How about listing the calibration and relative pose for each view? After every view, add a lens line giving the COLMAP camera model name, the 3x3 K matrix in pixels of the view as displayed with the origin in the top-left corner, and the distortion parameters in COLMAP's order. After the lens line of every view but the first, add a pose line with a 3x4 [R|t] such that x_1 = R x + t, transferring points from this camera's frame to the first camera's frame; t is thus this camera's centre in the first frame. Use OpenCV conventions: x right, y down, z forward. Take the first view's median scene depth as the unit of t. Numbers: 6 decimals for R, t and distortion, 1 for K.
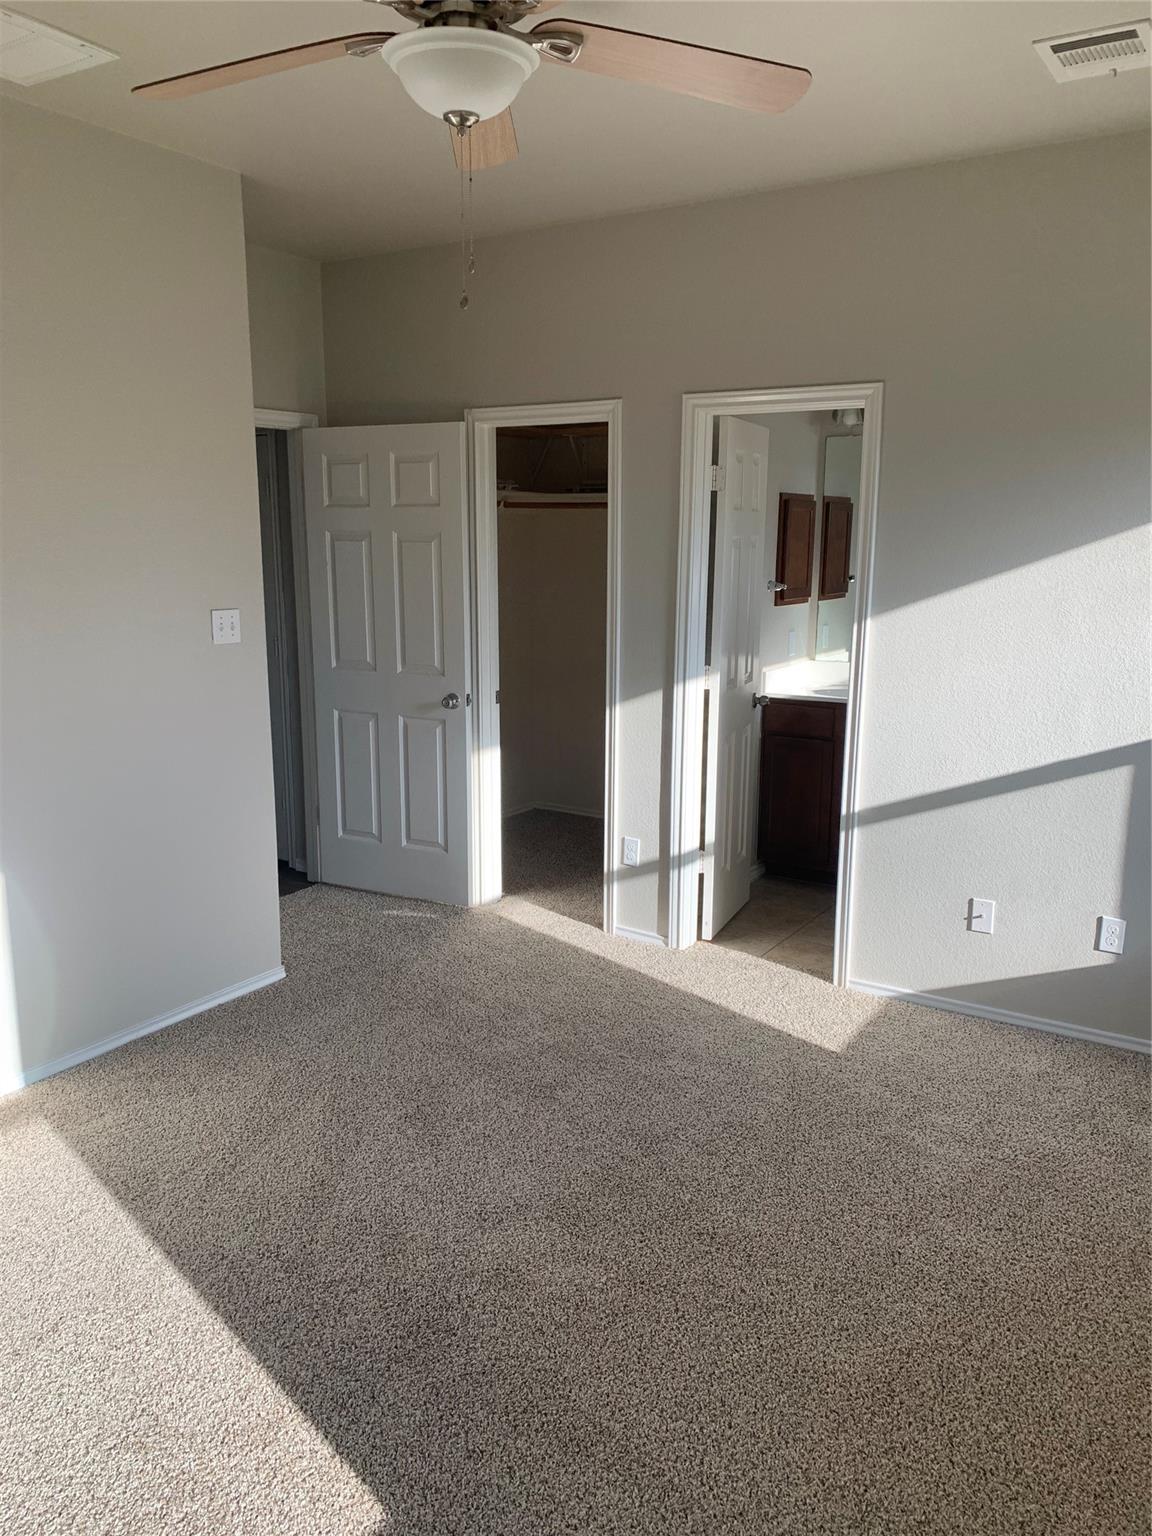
lens RADIAL K [[1175.9, 0, 571.0], [0, 1175.9, 770.5], [0, 0, 1]] dist [0.080656, -0.038168]
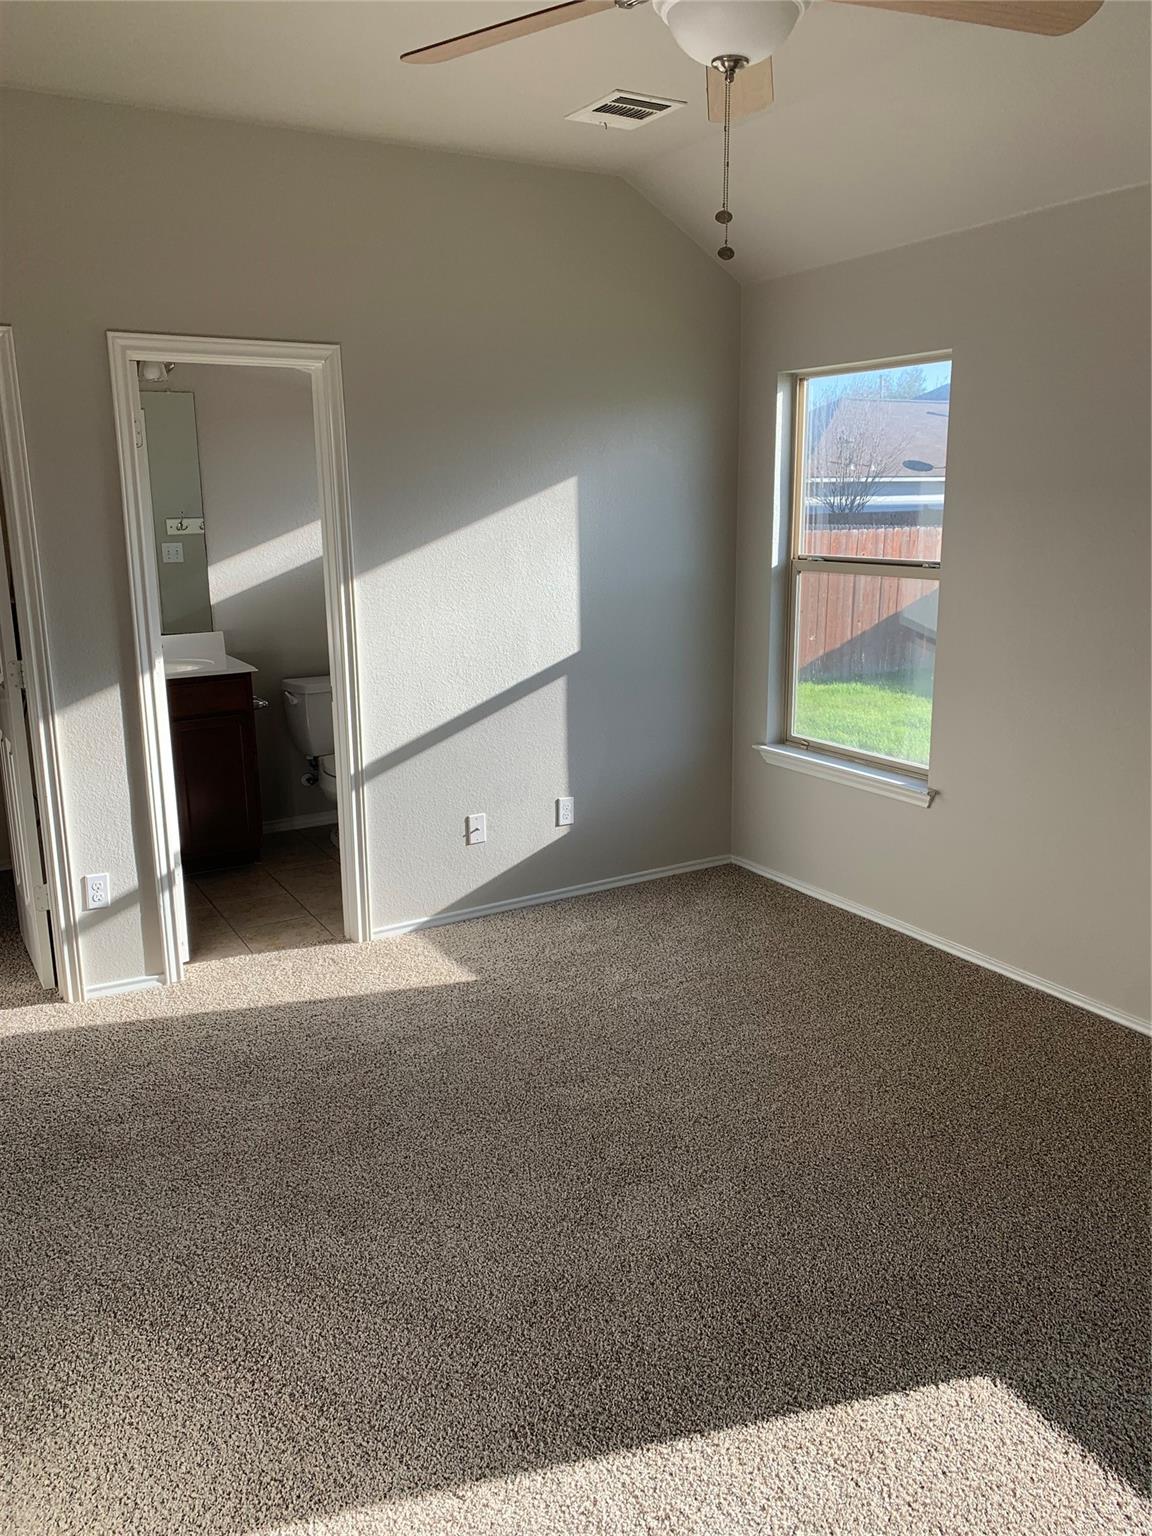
lens RADIAL K [[1169.0, 0, 571.5], [0, 1169.0, 760.0], [0, 0, 1]] dist [0.058446, -0.034537]
pose [[0.458173, -0.214365, 0.862627, -0.538582], [0.194334, 0.971163, 0.138118, -0.075915], [-0.867359, 0.104356, 0.486619, 0.344751]]
